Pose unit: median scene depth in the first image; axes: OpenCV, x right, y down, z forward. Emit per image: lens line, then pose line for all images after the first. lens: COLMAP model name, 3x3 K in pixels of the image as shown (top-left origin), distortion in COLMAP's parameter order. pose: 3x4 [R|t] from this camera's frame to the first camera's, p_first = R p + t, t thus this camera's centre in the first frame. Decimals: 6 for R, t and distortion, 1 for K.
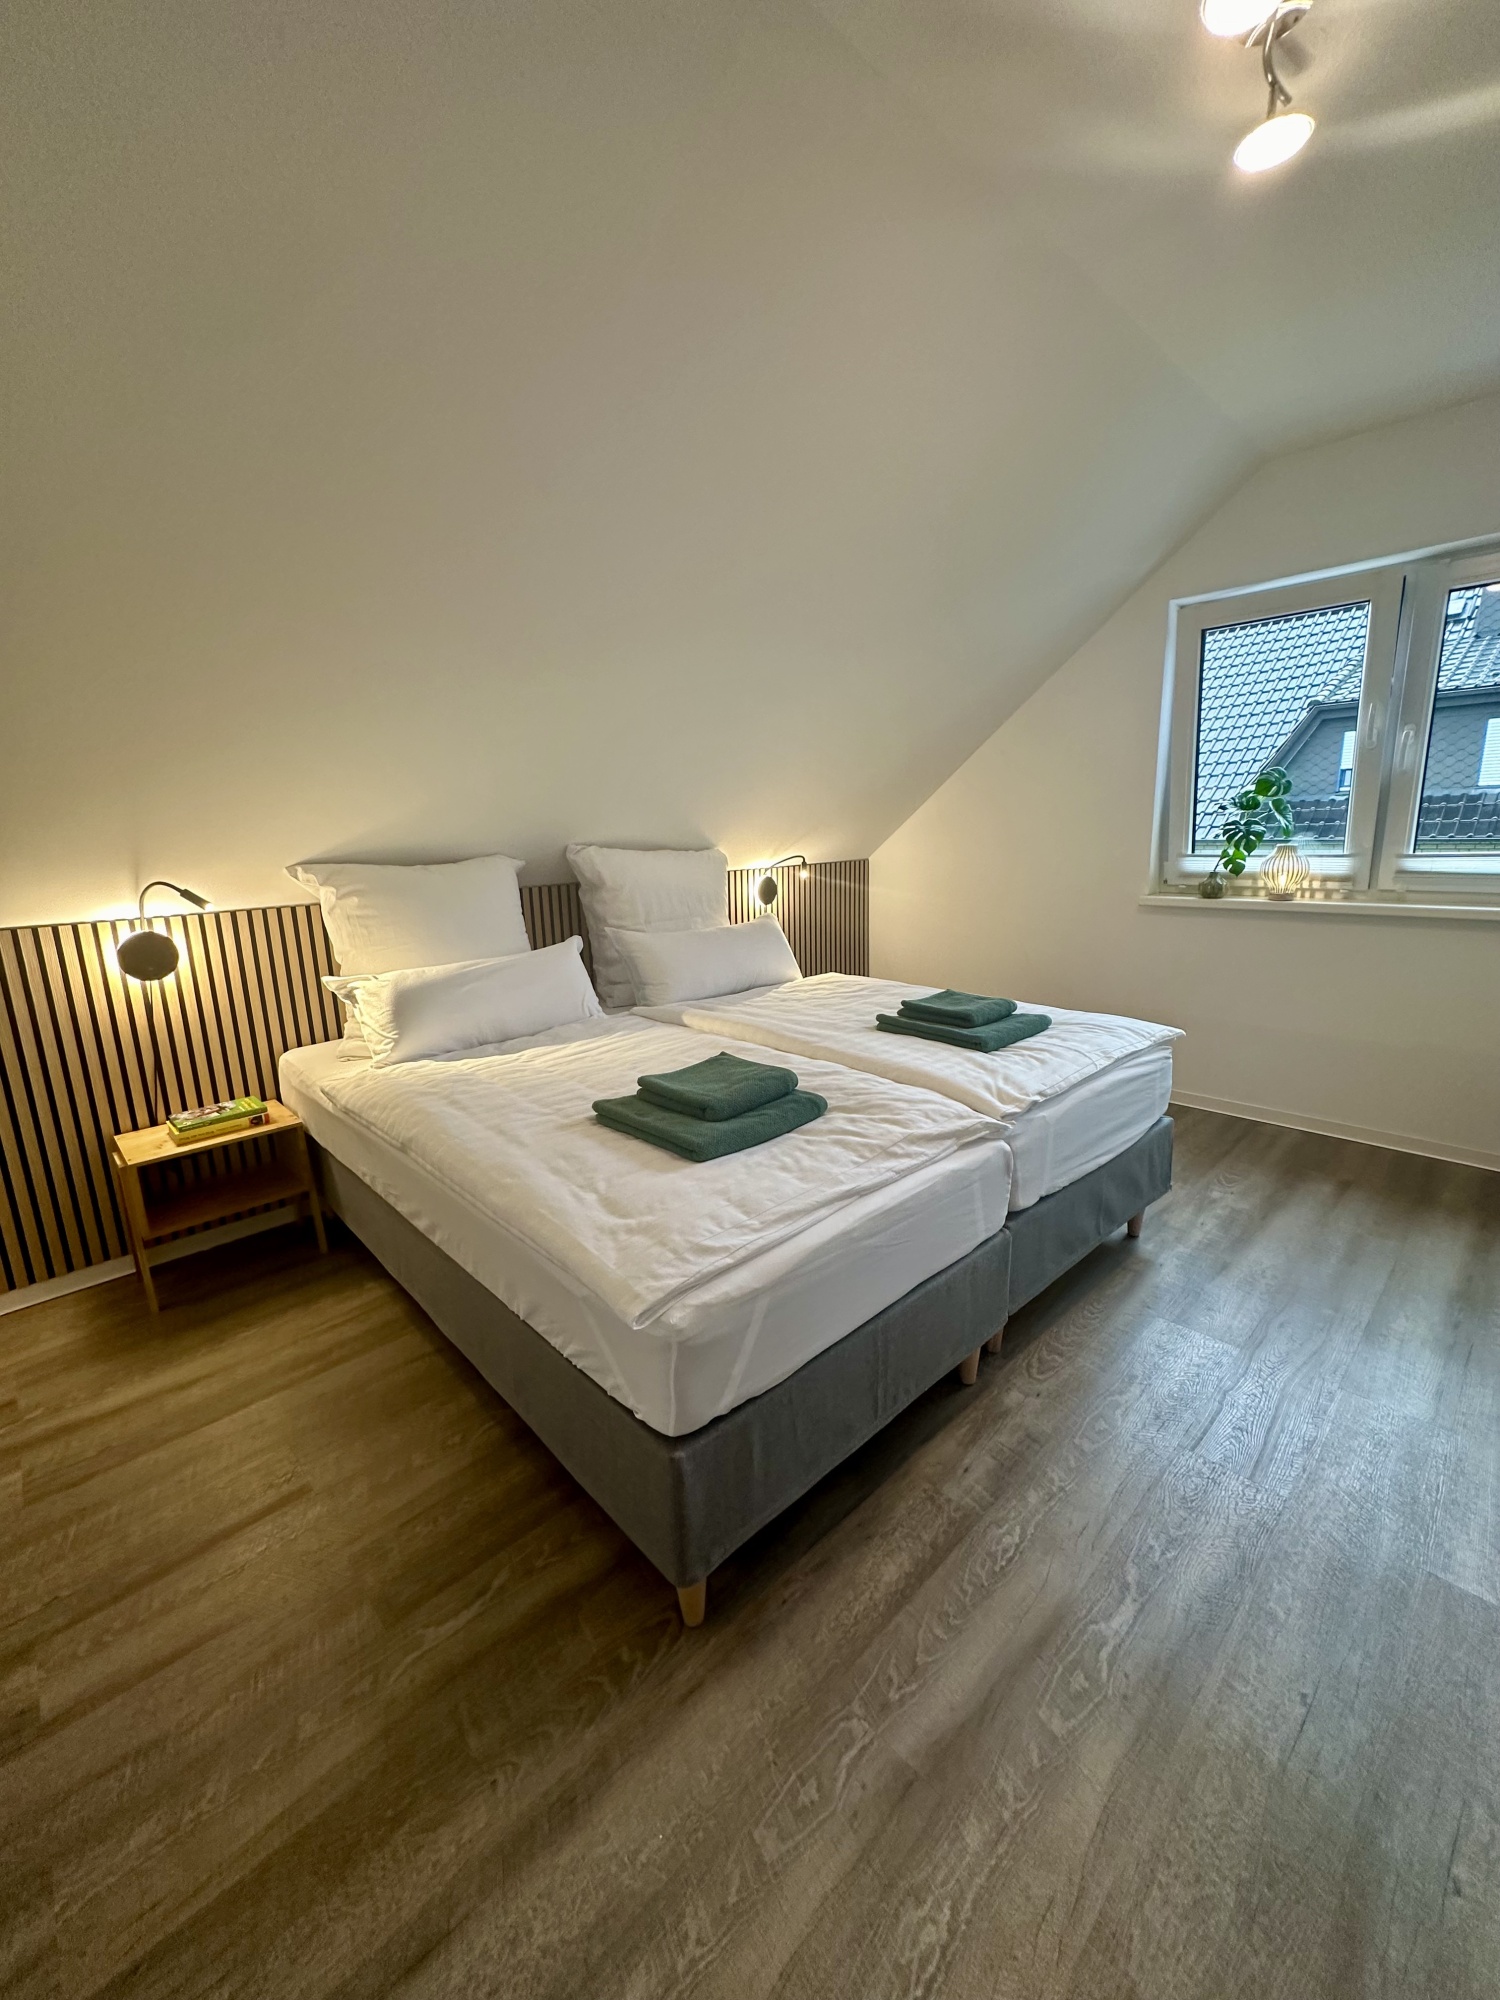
lens RADIAL K [[797.0, 0, 750.0], [0, 797.0, 1000.0], [0, 0, 1]] dist [0.000653, 0.000056]
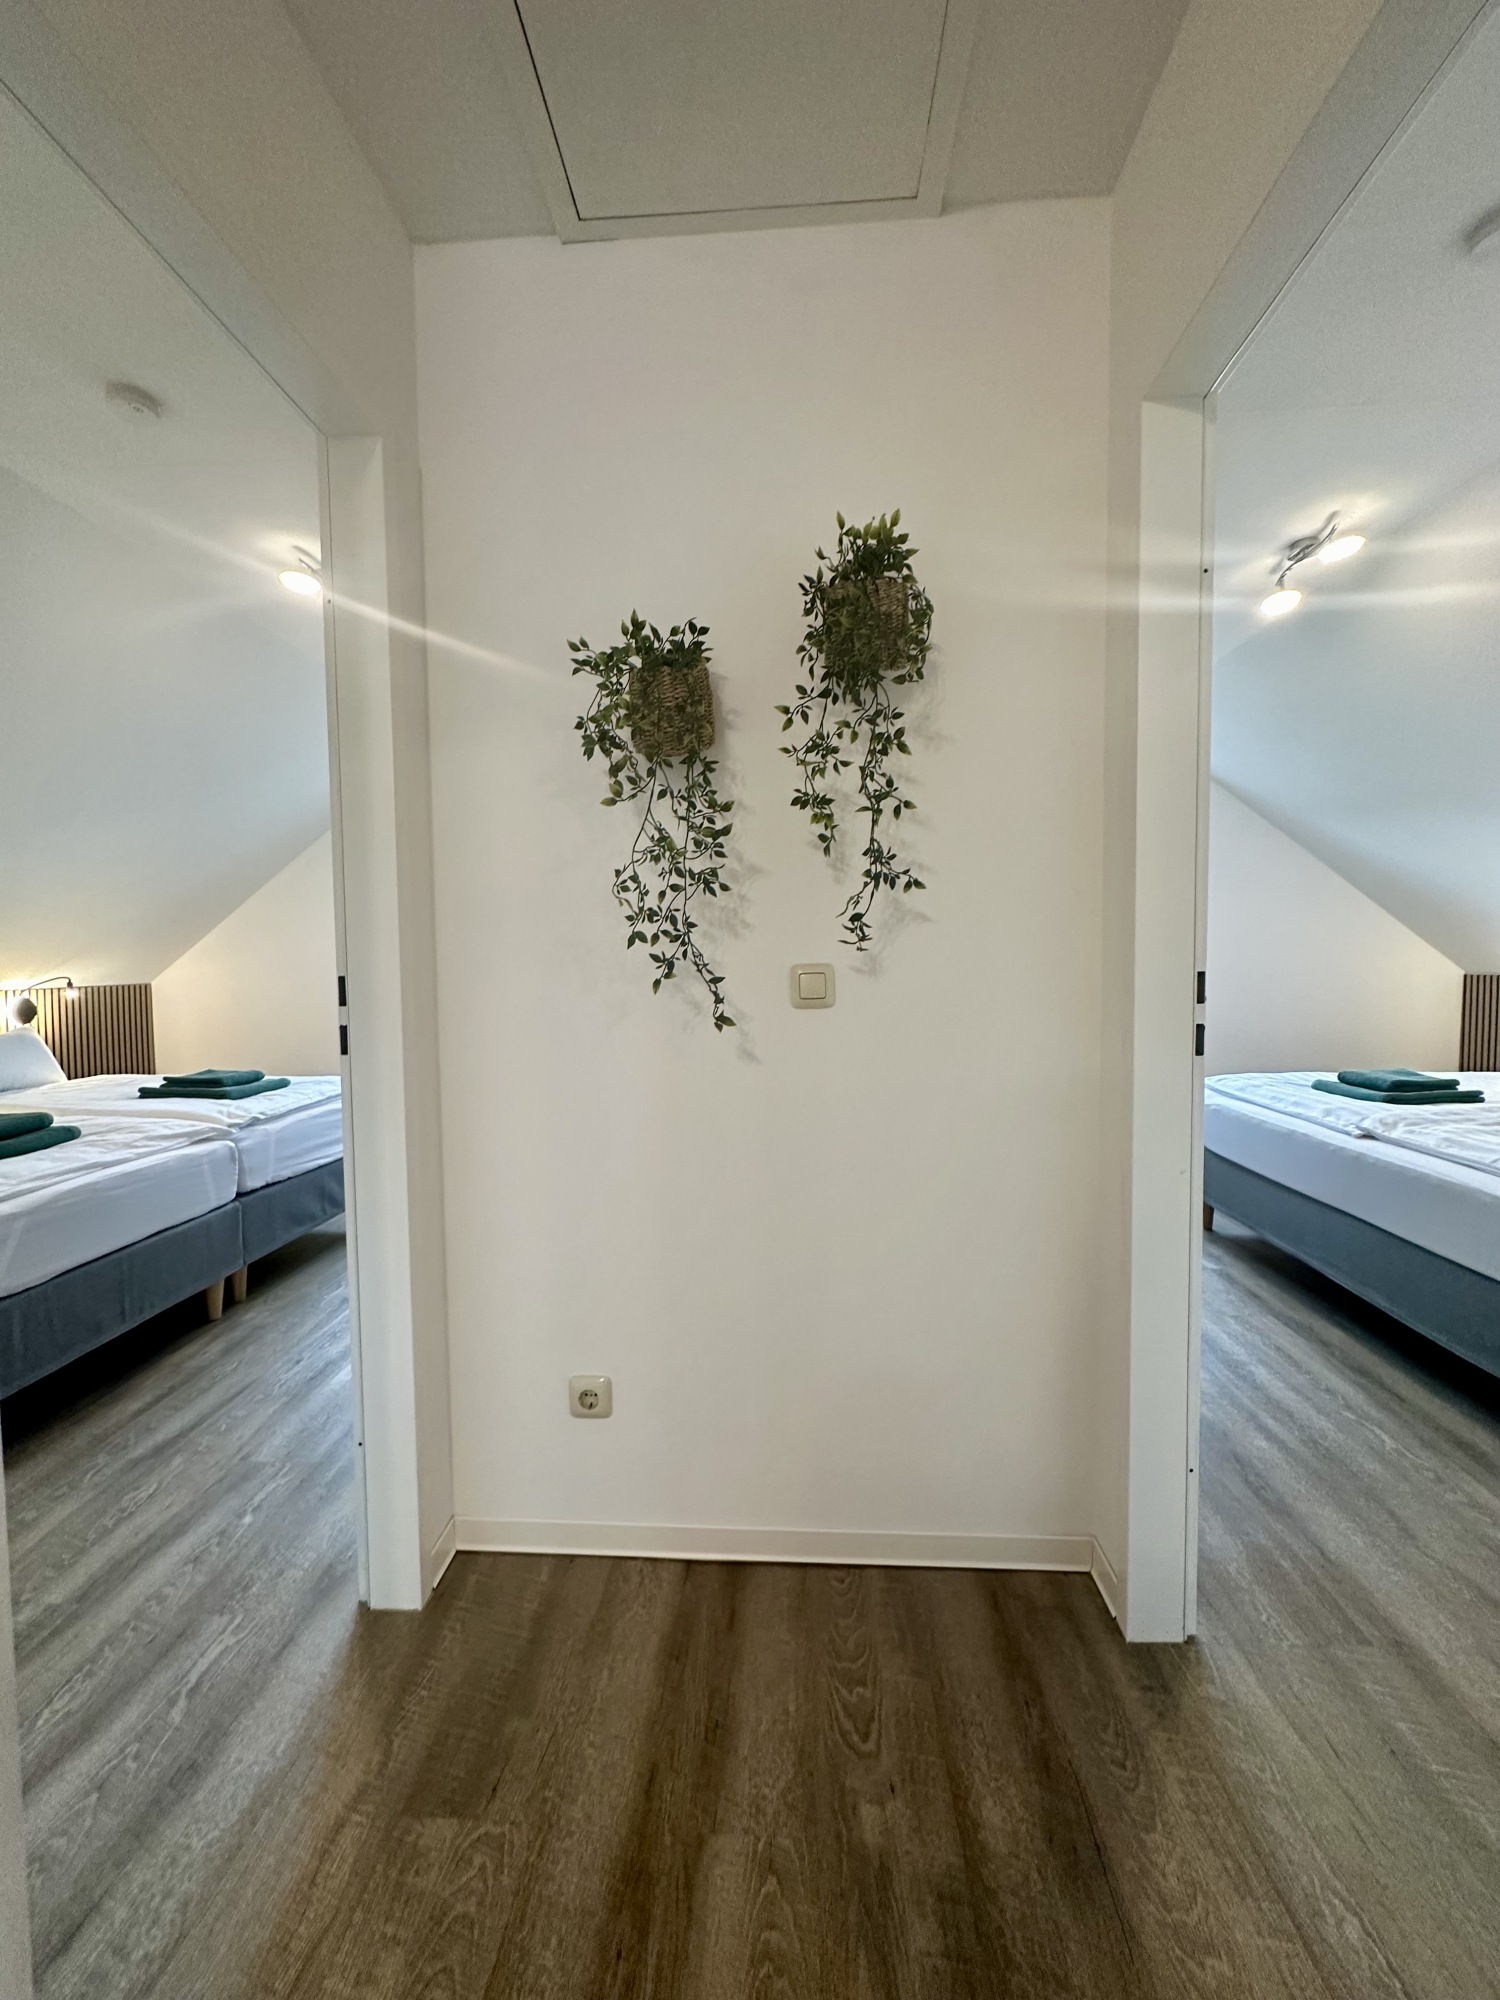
lens RADIAL K [[797.0, 0, 750.0], [0, 797.0, 1000.0], [0, 0, 1]] dist [0.000653, 0.000056]
pose [[0.727596, -0.011425, 0.685911, -0.006755], [0.134475, 0.982838, -0.126276, 0.230119], [-0.672697, 0.184116, 0.716645, -0.816199]]
